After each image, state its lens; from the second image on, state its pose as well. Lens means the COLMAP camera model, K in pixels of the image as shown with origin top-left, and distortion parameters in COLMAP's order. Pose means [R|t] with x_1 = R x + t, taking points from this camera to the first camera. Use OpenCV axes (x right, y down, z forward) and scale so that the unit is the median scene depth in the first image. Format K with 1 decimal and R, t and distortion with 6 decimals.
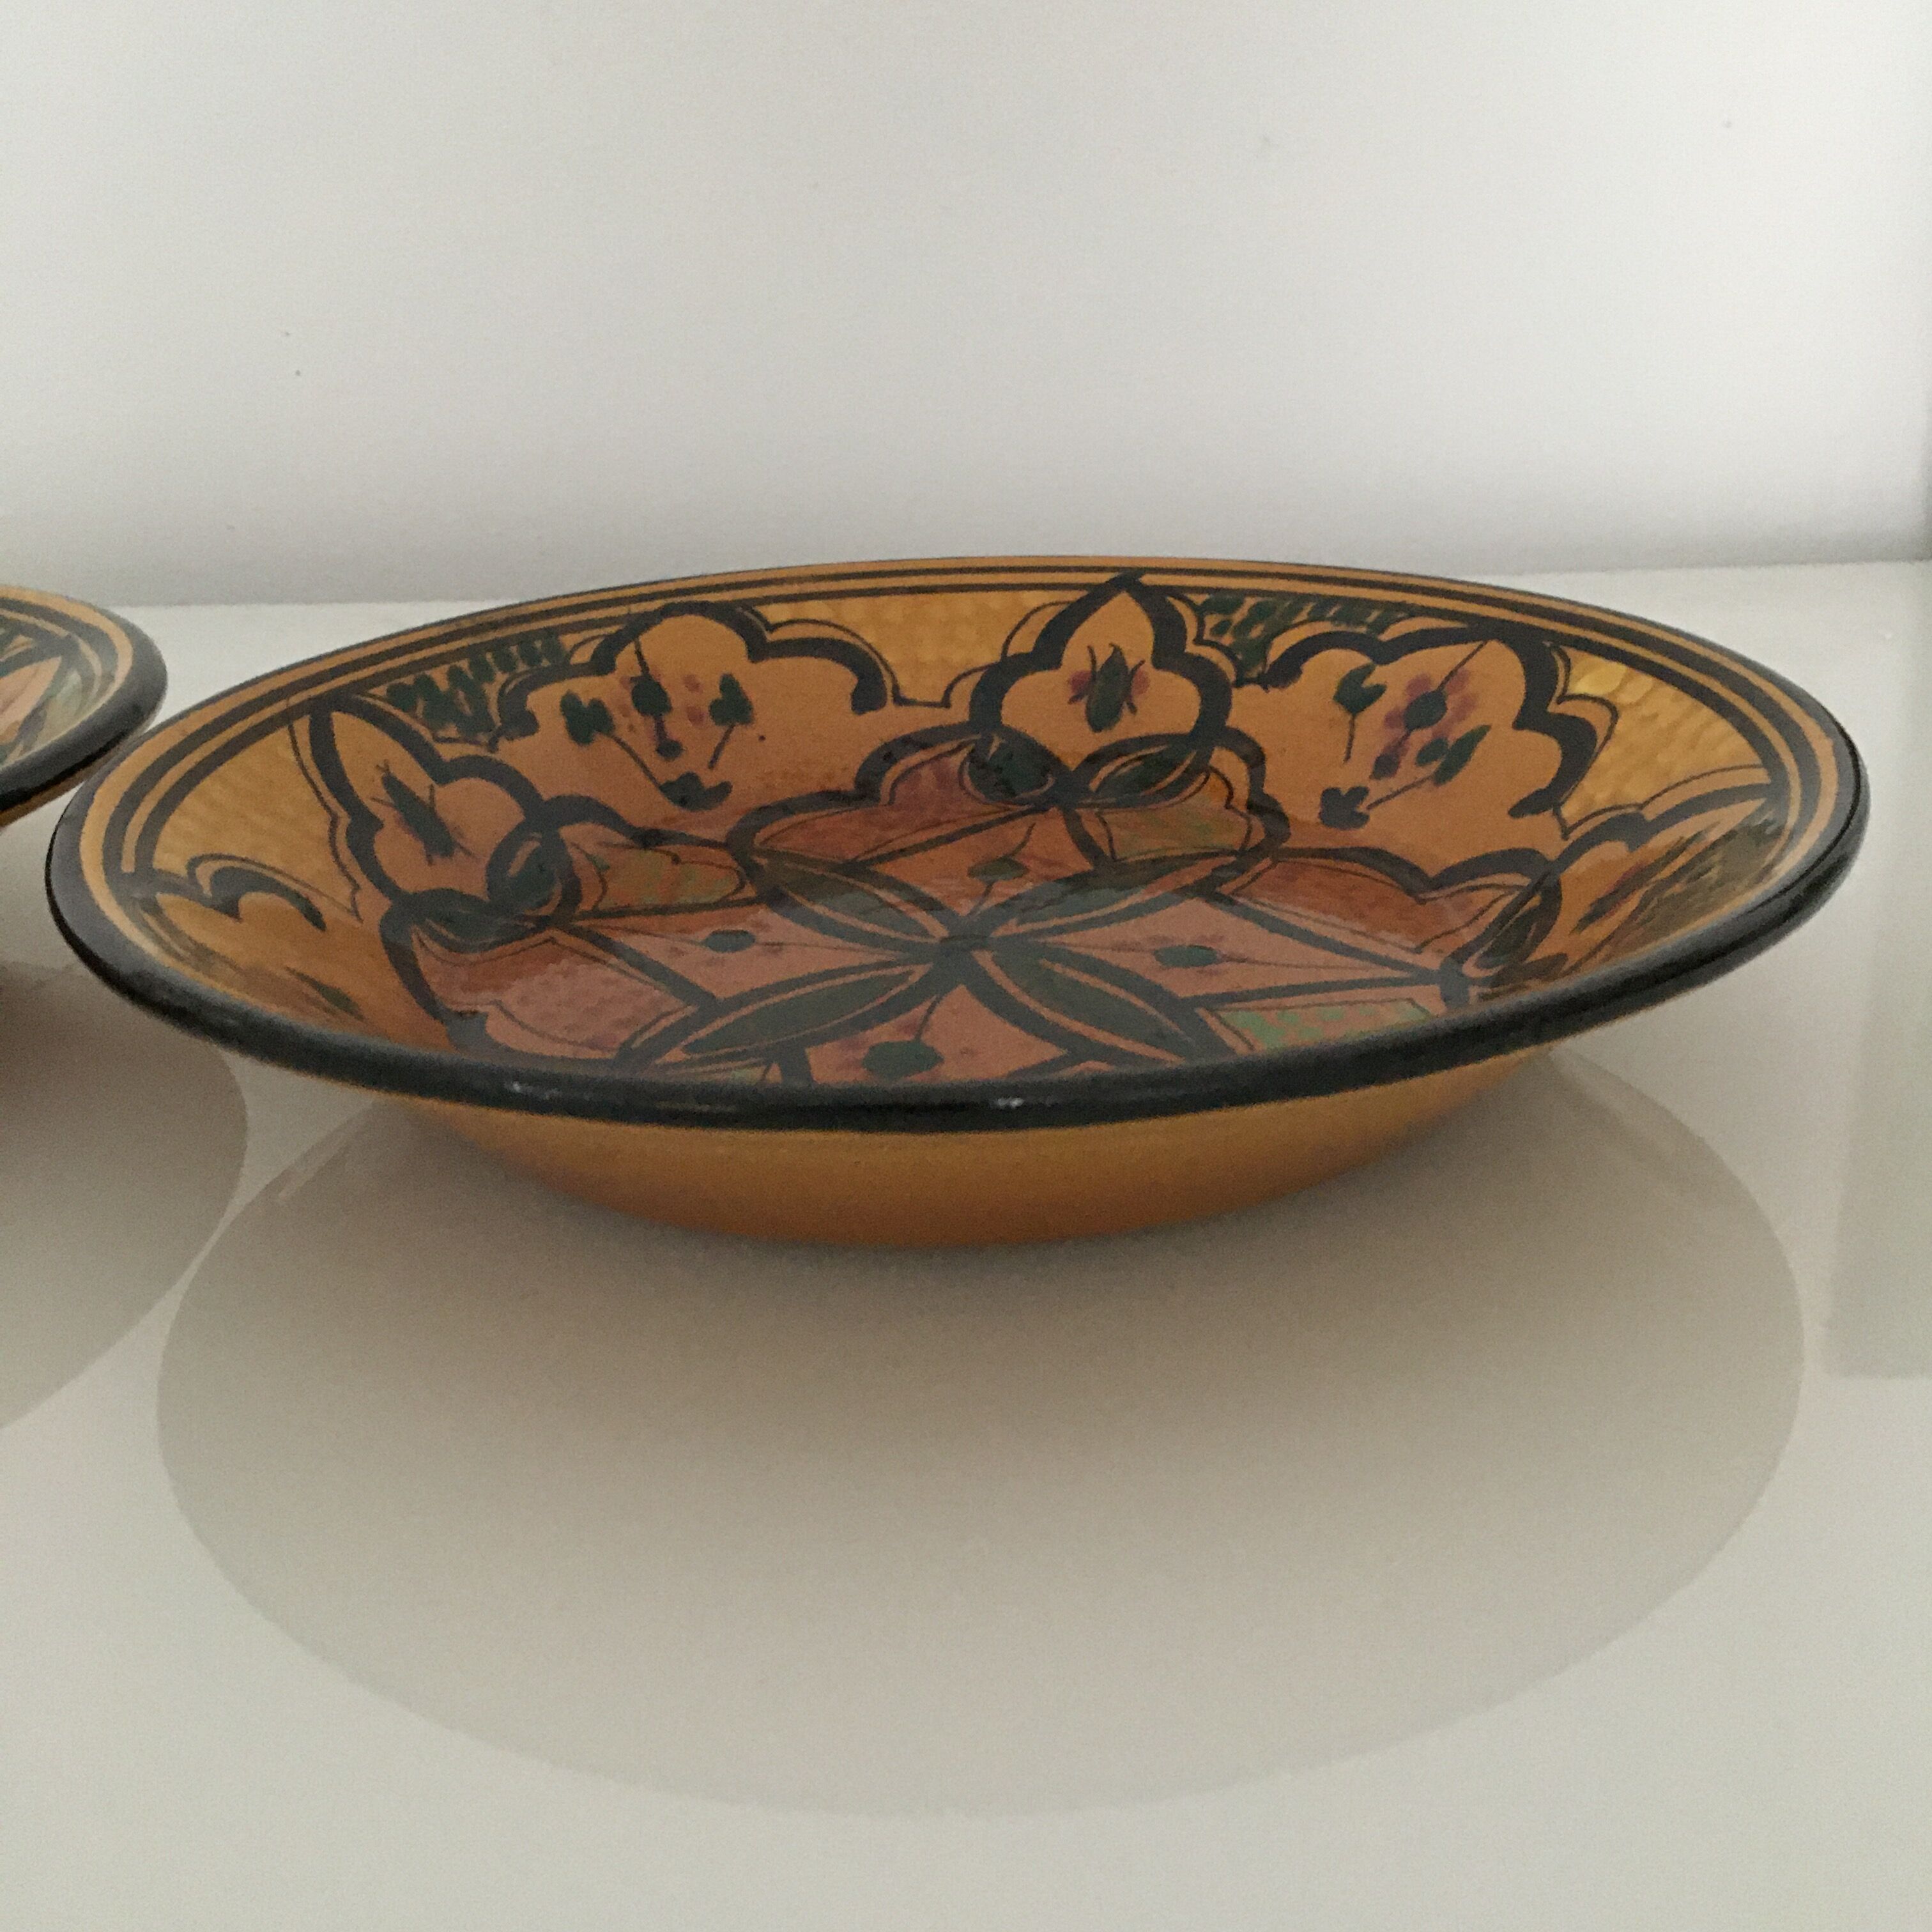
lens RADIAL K [[2228.0, 0, 969.1], [0, 2228.0, 967.8], [0, 0, 1]] dist [0.053466, -0.058836]
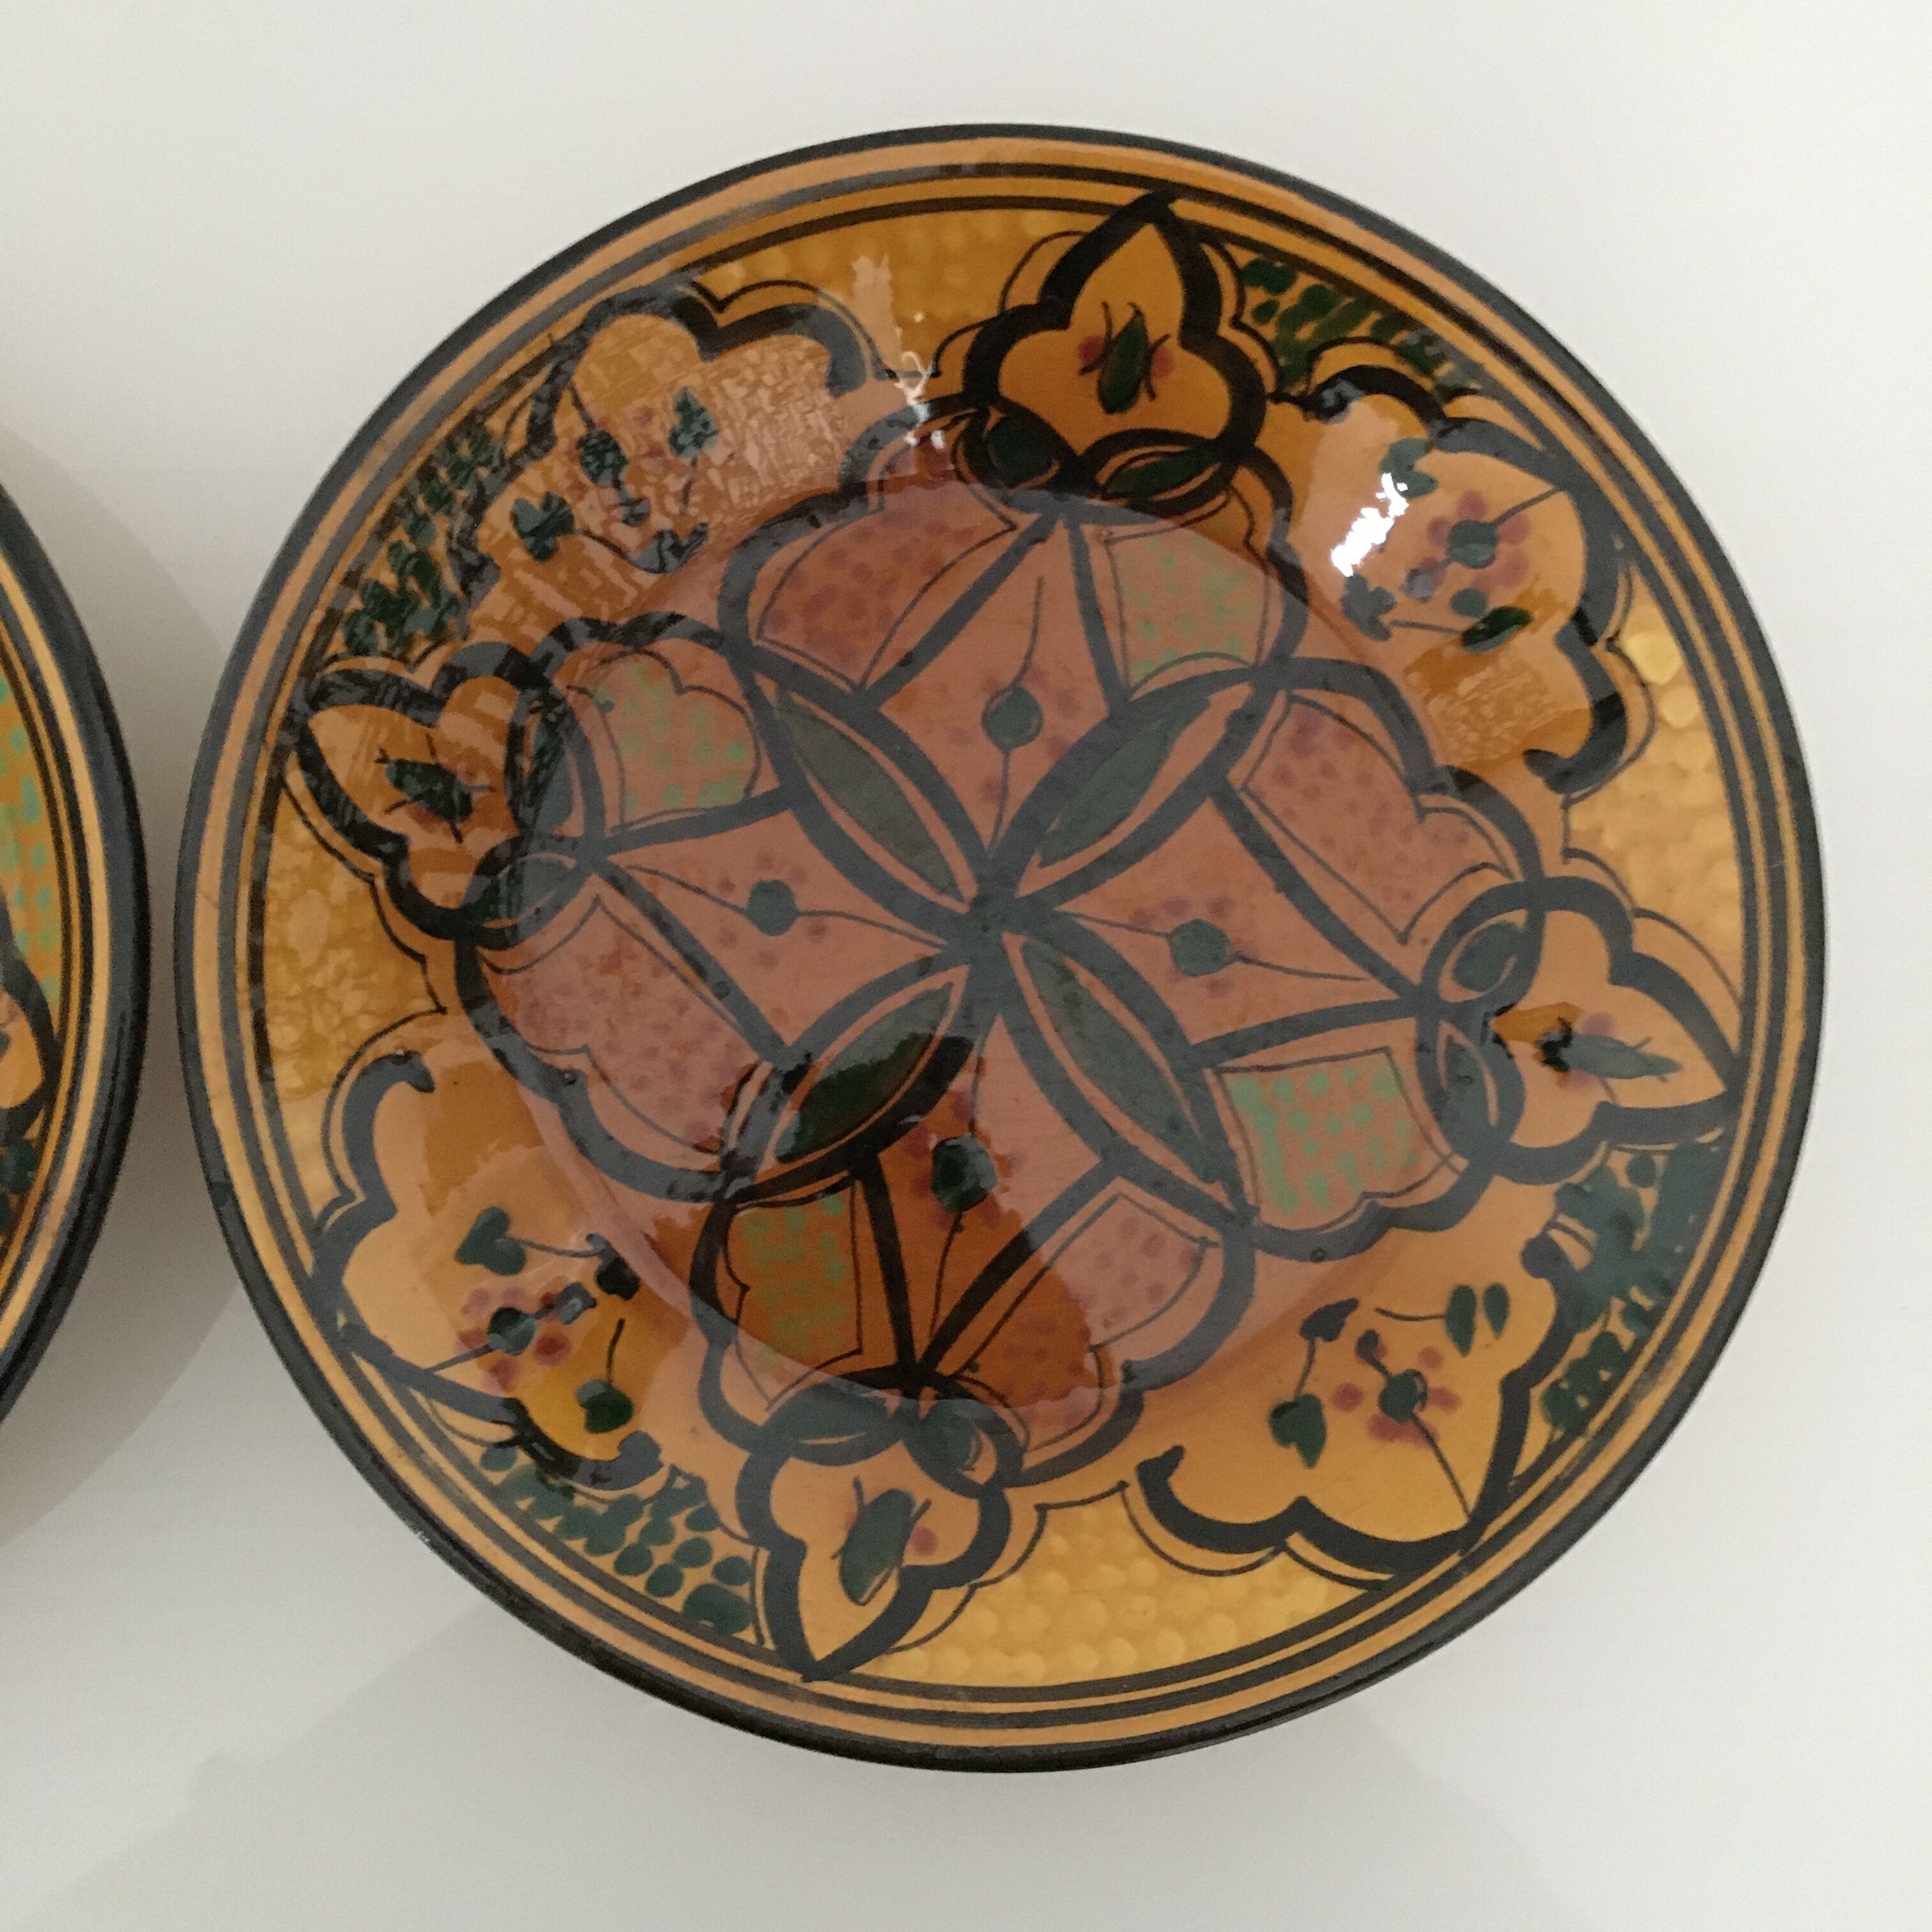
lens RADIAL K [[2228.0, 0, 969.1], [0, 2228.0, 967.8], [0, 0, 1]] dist [0.053466, -0.058836]
pose [[0.995950, -0.073031, 0.052451, -0.060510], [-0.016343, 0.426593, 0.904296, -0.815956], [-0.088416, -0.901490, 0.423672, 0.436918]]
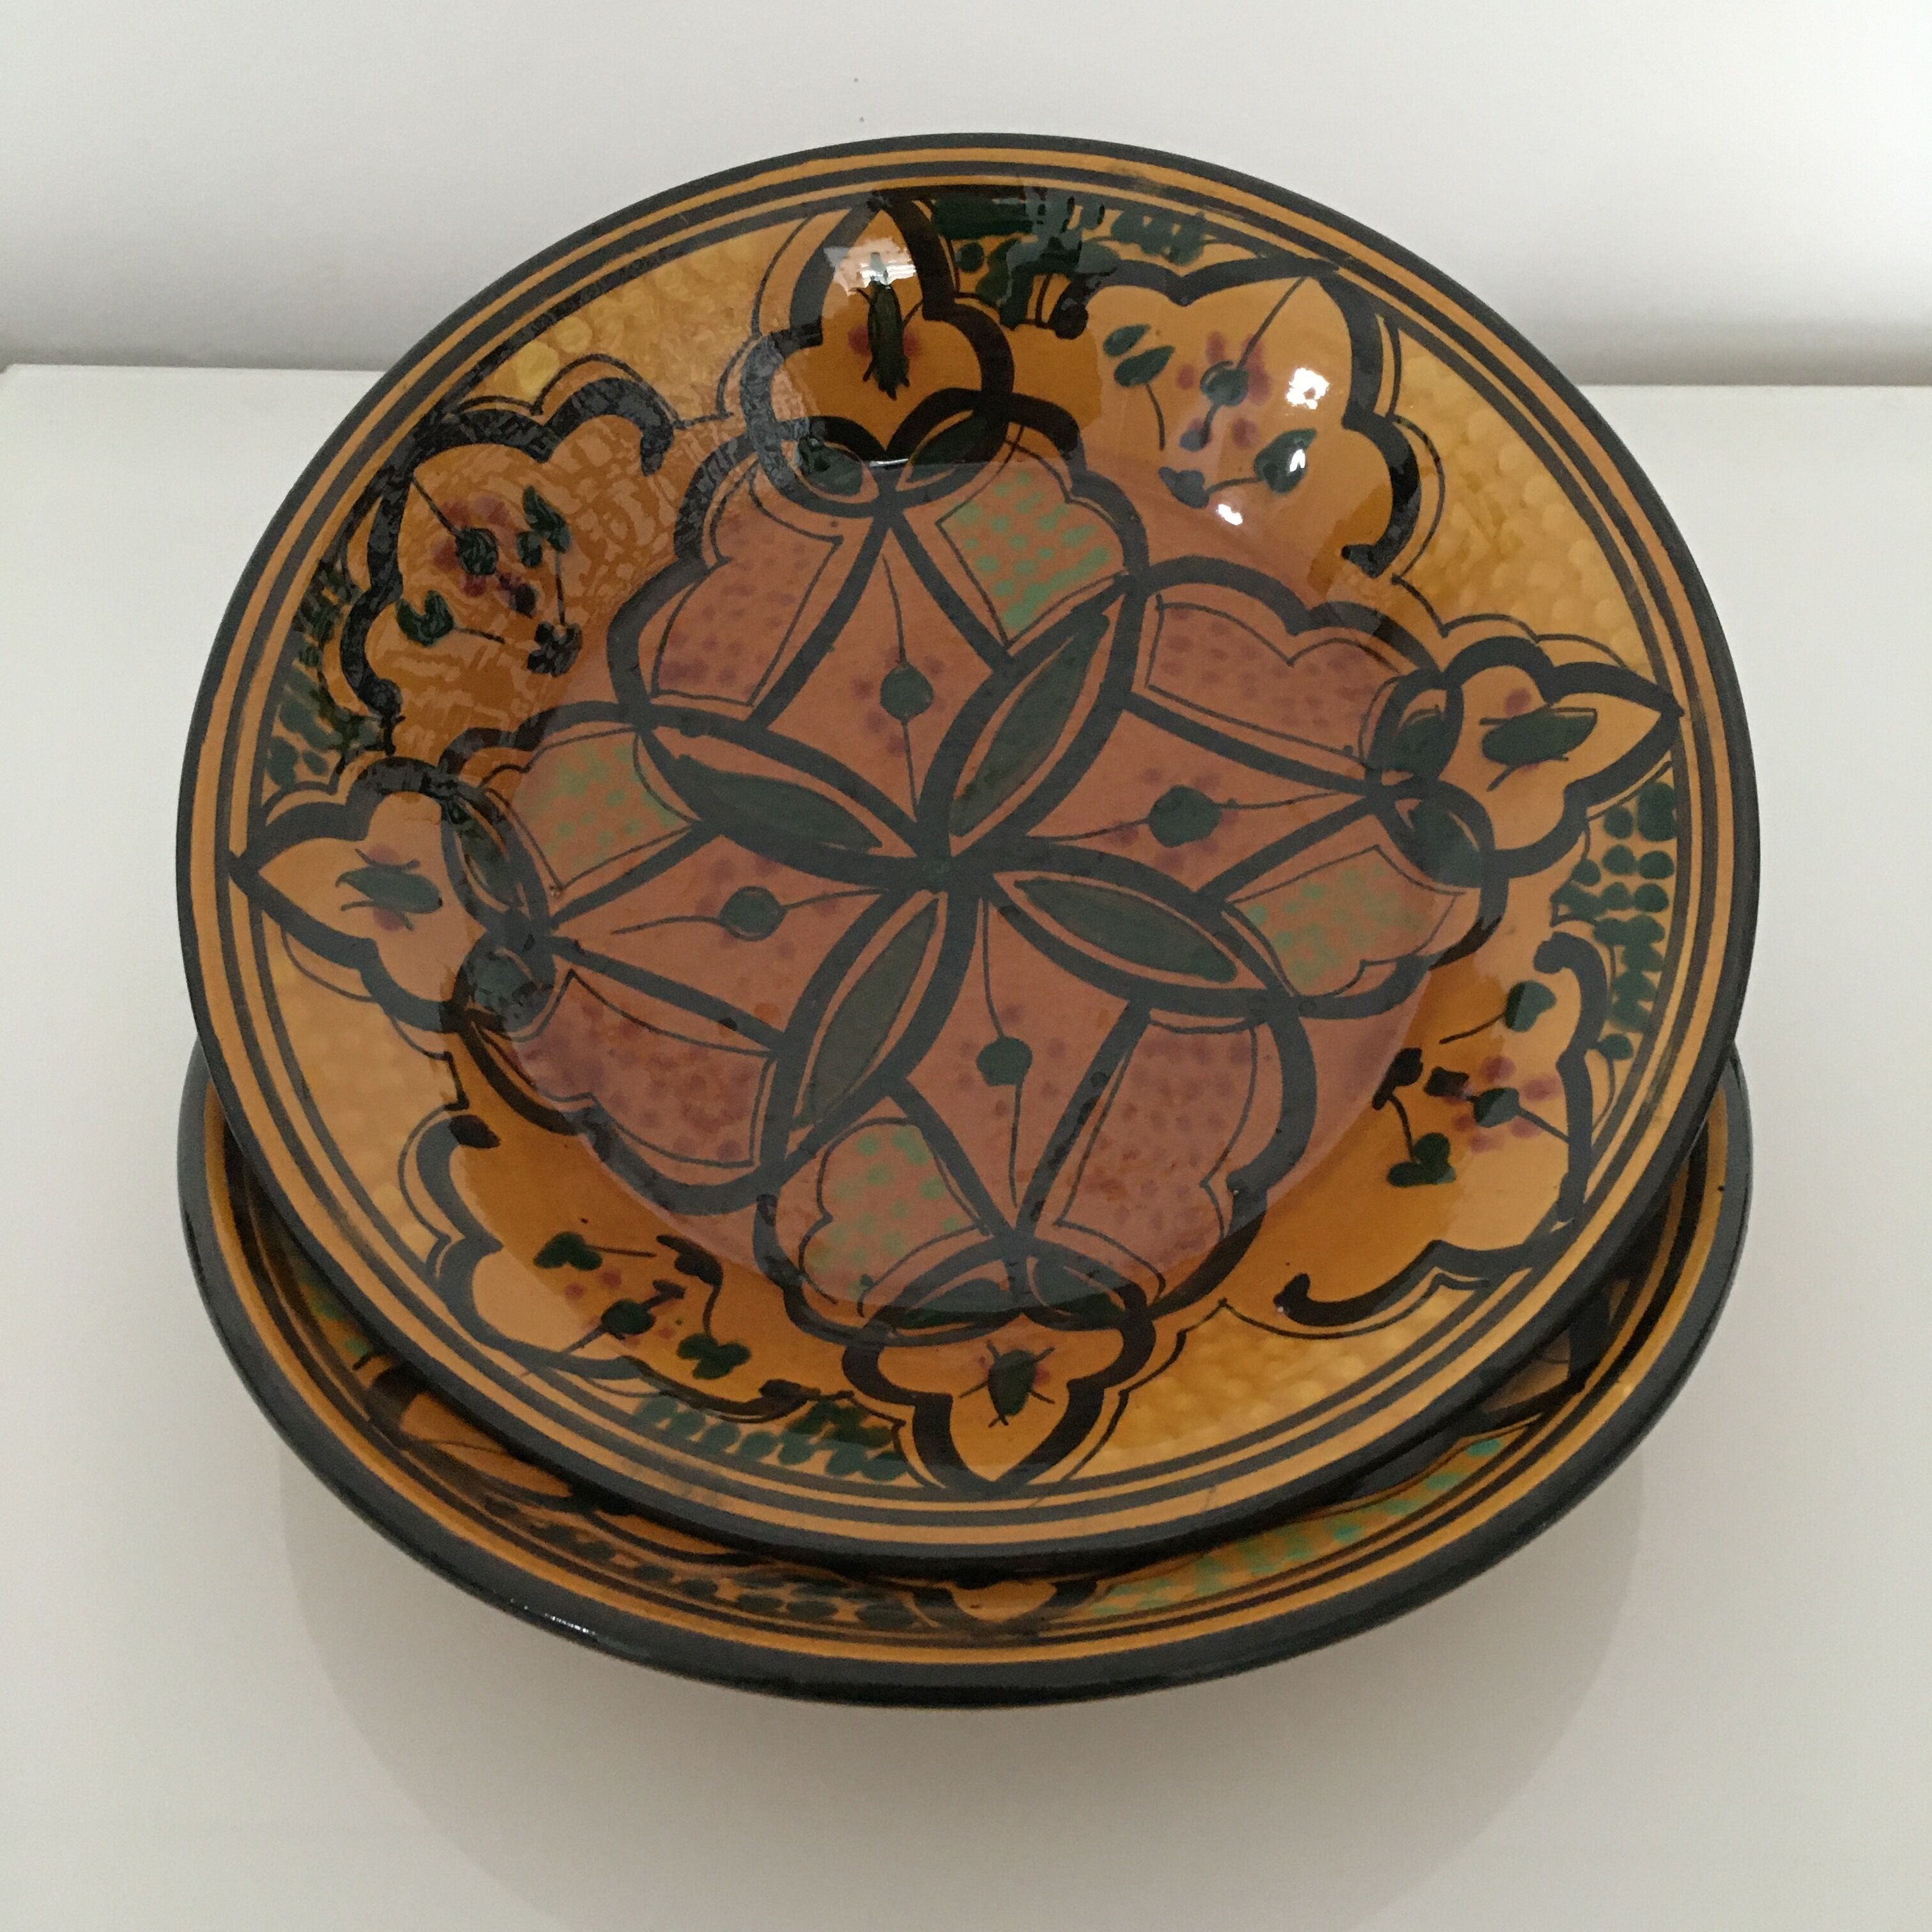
lens RADIAL K [[2228.0, 0, 969.1], [0, 2228.0, 967.8], [0, 0, 1]] dist [0.053466, -0.058836]
pose [[-0.401450, -0.838824, 0.367711, -0.385807], [0.384467, 0.210055, 0.898923, -0.837642], [-0.831278, 0.502246, 0.238173, 0.624935]]
